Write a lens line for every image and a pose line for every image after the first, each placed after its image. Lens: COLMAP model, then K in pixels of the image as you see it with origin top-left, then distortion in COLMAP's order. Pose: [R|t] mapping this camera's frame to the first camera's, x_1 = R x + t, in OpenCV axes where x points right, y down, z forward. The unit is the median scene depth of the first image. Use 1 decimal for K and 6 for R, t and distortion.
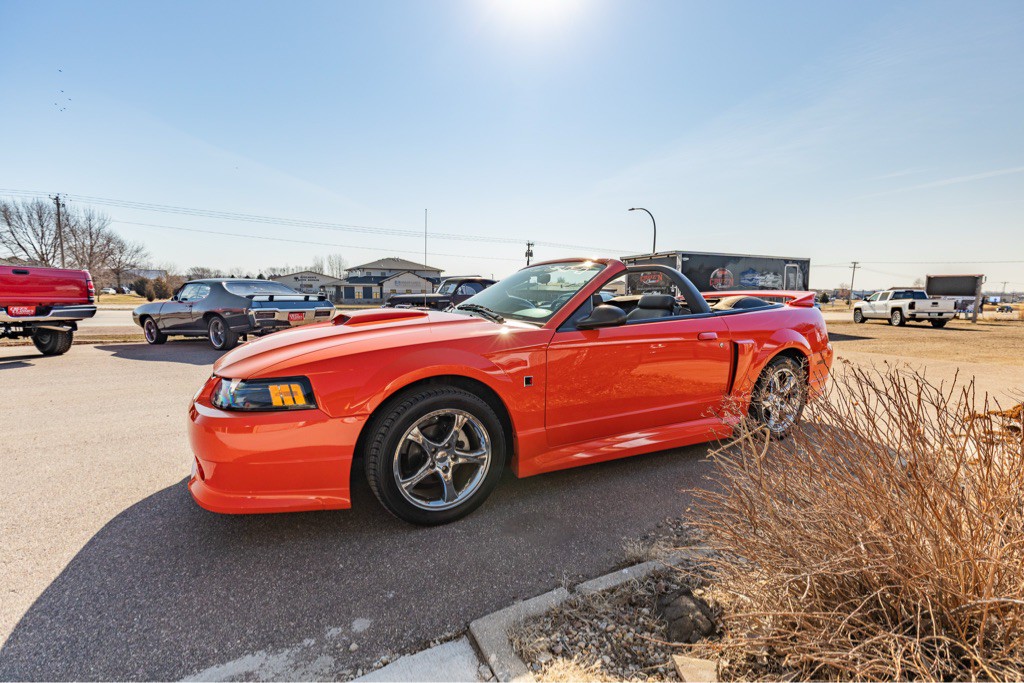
lens RADIAL K [[451.7, 0, 517.2], [0, 451.7, 342.9], [0, 0, 1]] dist [-0.001372, -0.000482]
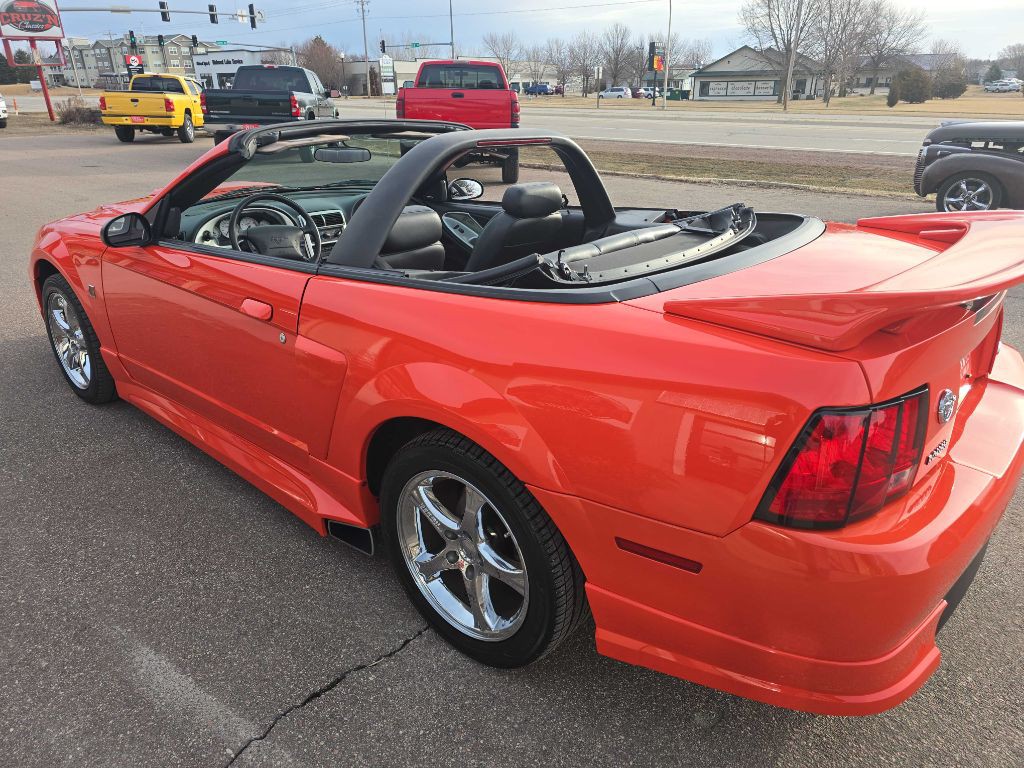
lens RADIAL K [[683.3, 0, 510.3], [0, 683.3, 387.0], [0, 0, 1]] dist [0.042938, -0.035277]
pose [[0.362876, 0.362656, -0.858371, 0.150480], [-0.097170, 0.930865, 0.352206, -0.026800], [0.926757, -0.044399, 0.373028, 0.122894]]
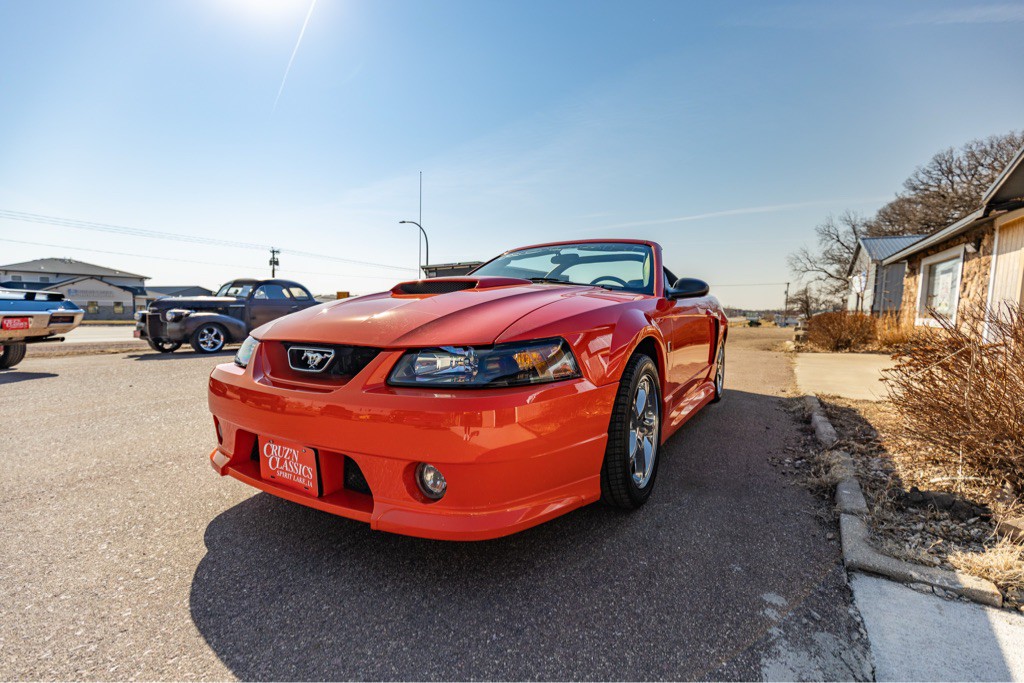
lens RADIAL K [[451.7, 0, 515.5], [0, 451.7, 346.6], [0, 0, 1]] dist [-0.001372, -0.000482]
pose [[0.863124, -0.039618, 0.503435, -0.071640], [0.052340, 0.998567, -0.011152, 0.007383], [-0.502272, 0.035975, 0.863961, 0.028964]]
